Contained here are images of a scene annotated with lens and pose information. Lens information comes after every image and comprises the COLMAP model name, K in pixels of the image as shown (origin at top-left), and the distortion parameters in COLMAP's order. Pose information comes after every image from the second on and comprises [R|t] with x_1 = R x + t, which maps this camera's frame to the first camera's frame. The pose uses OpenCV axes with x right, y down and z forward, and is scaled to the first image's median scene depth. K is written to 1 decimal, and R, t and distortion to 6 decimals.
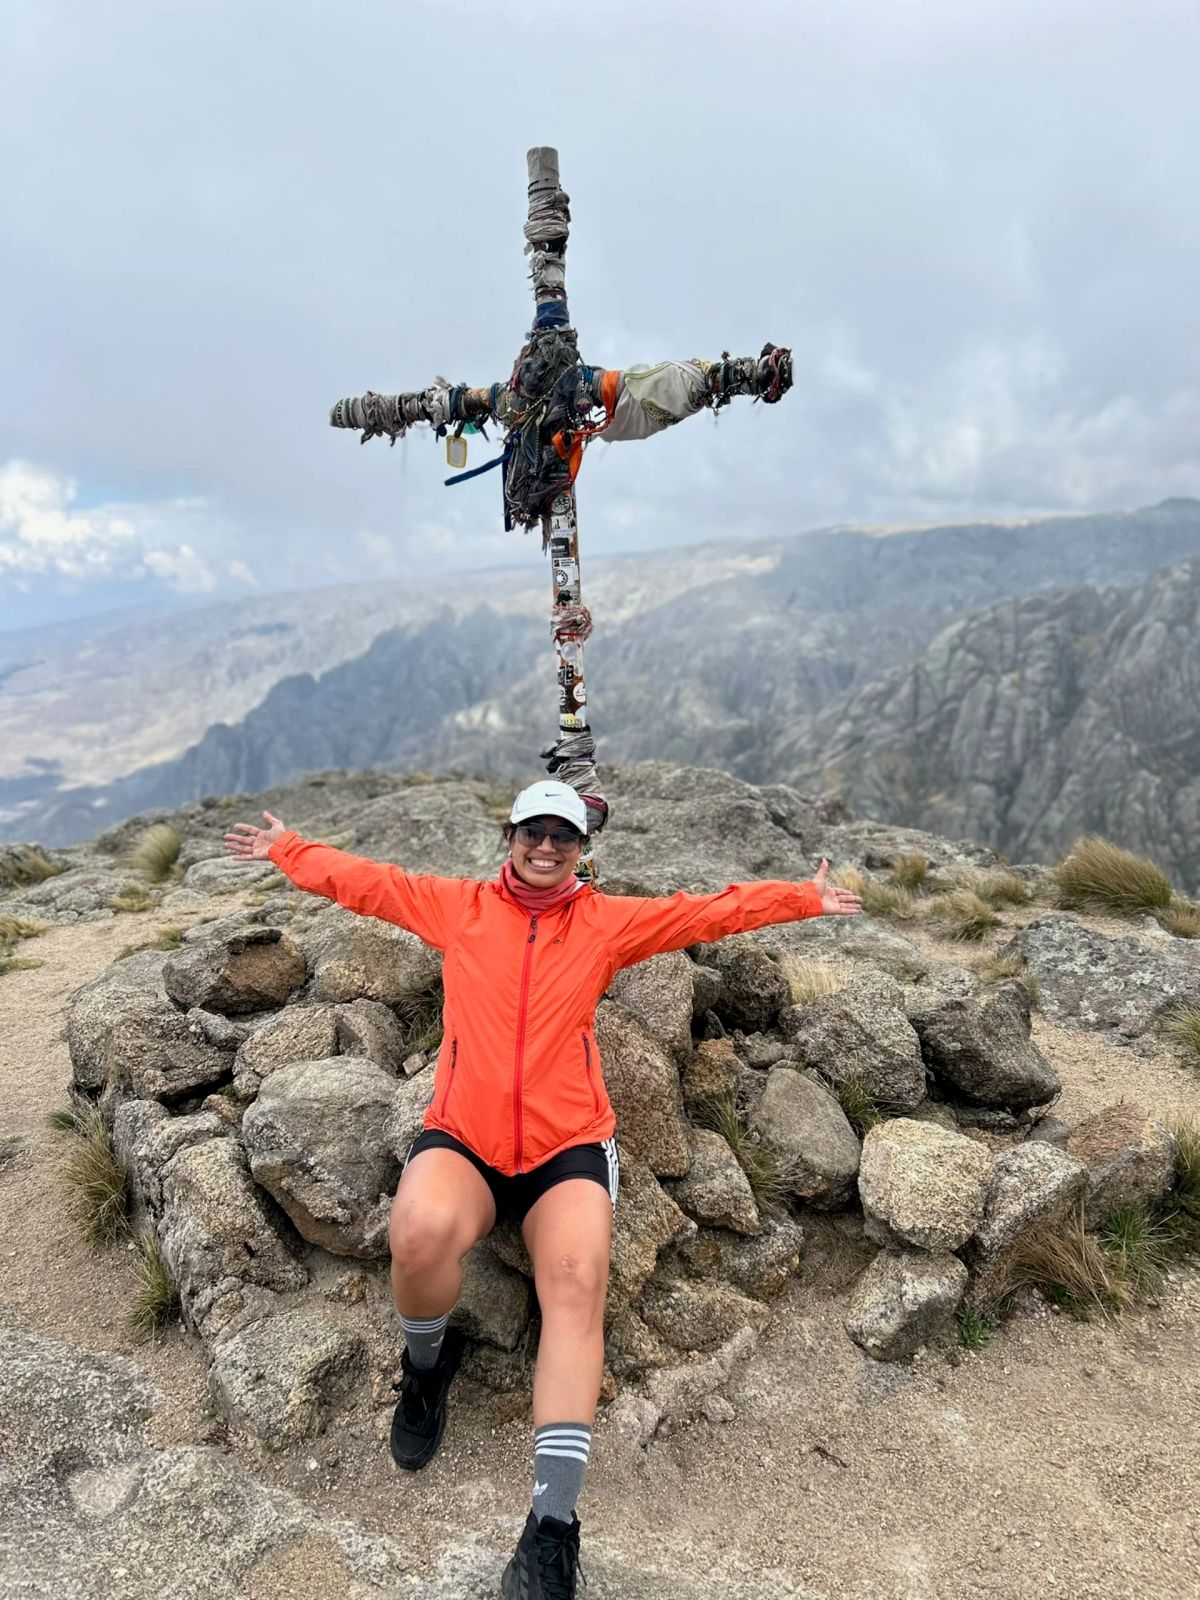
lens RADIAL K [[1163.1, 0, 595.5], [0, 1163.1, 819.0], [0, 0, 1]] dist [0.030299, -0.004162]
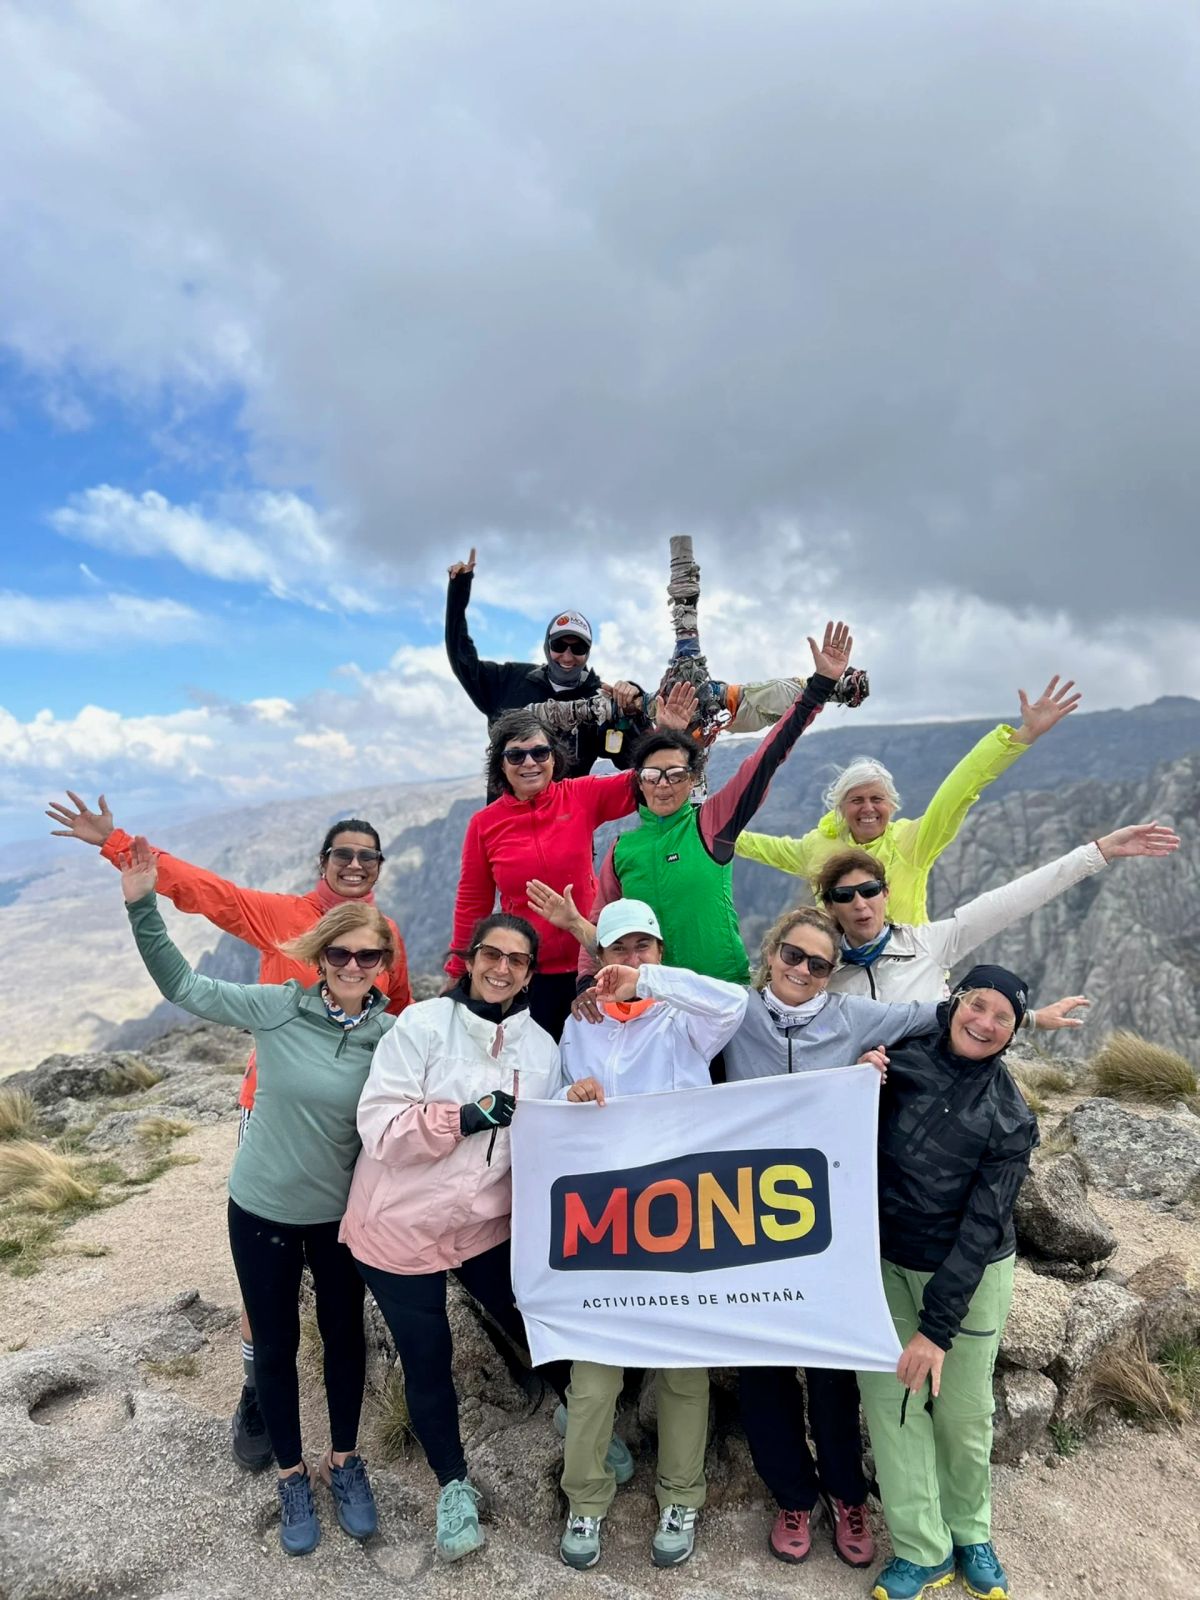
lens RADIAL K [[1193.6, 0, 600.0], [0, 1193.6, 800.0], [0, 0, 1]] dist [0.063467, -0.049331]
pose [[0.999882, -0.014849, 0.003812, -0.131514], [0.015292, 0.983721, -0.179053, -0.004241], [-0.001091, 0.179090, 0.983832, -0.306545]]
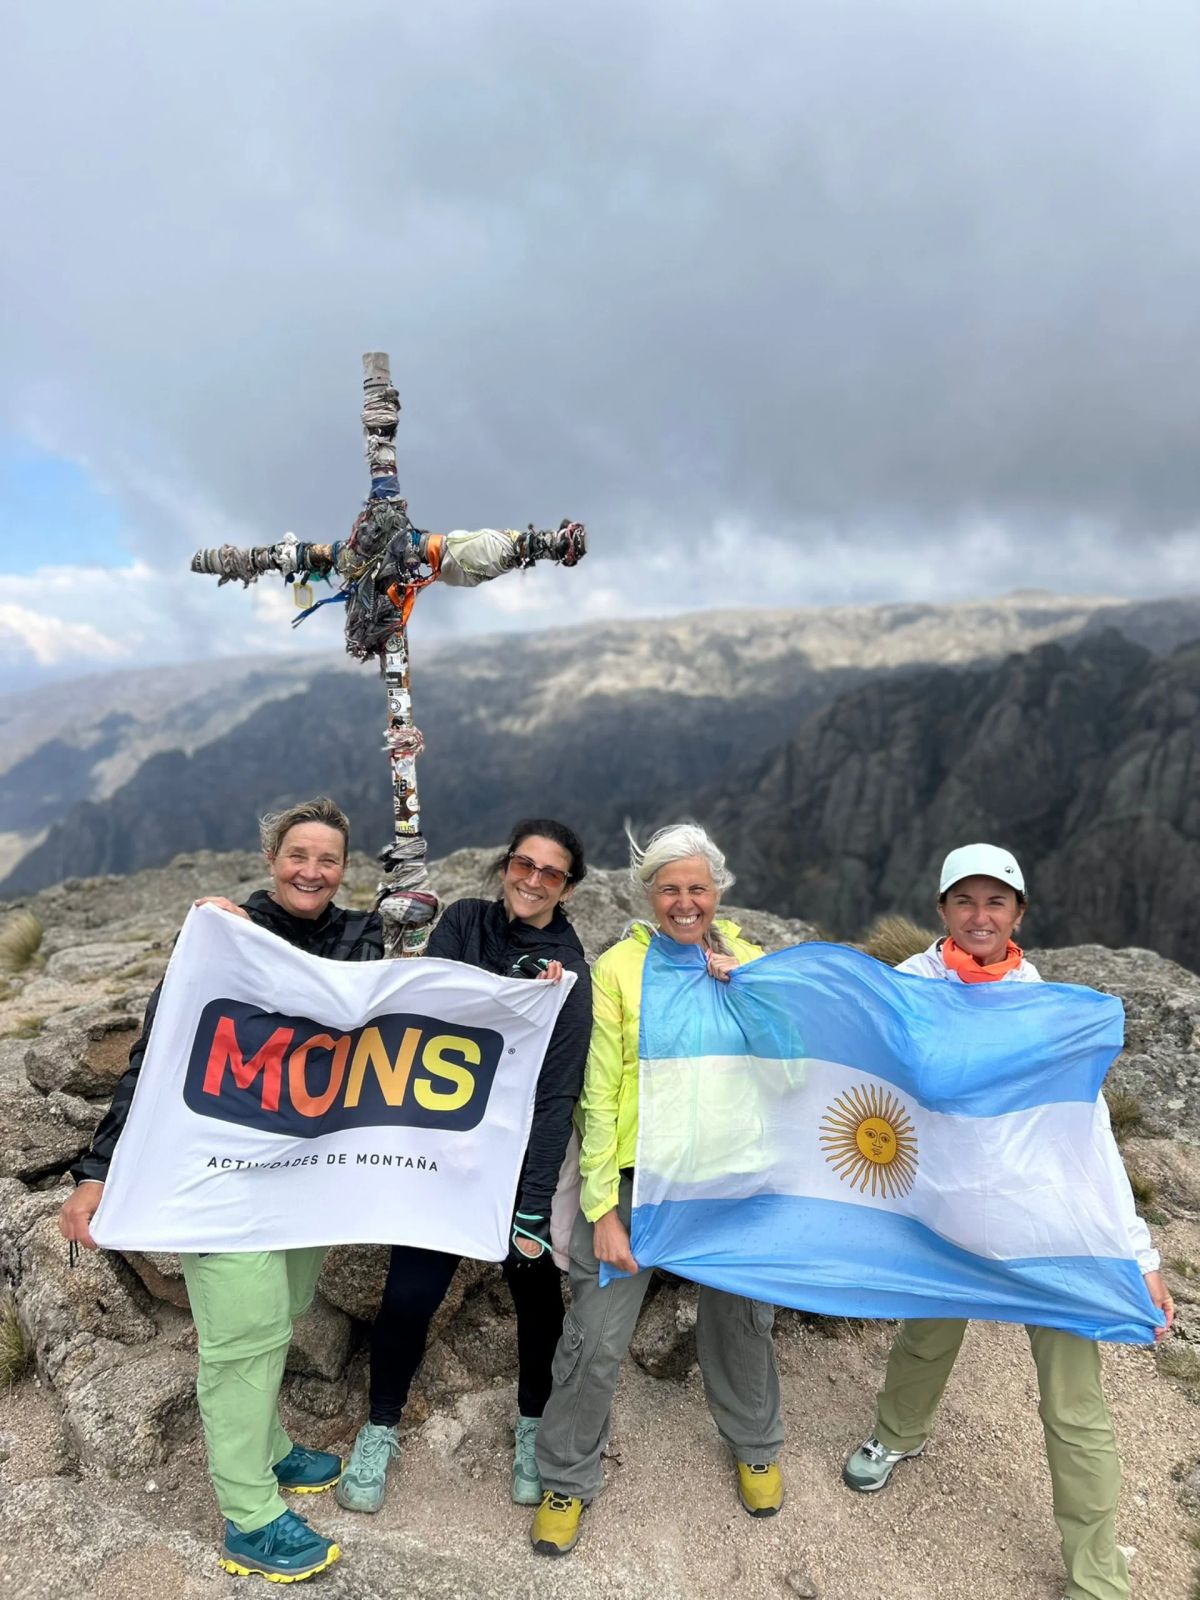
lens RADIAL K [[1178.2, 0, 599.7], [0, 1178.2, 819.8], [0, 0, 1]] dist [0.061023, -0.054362]
pose [[0.995246, -0.002345, 0.097362, 0.053949], [0.008349, 0.998084, -0.061302, -0.018250], [-0.097032, 0.061823, 0.993359, -0.166591]]
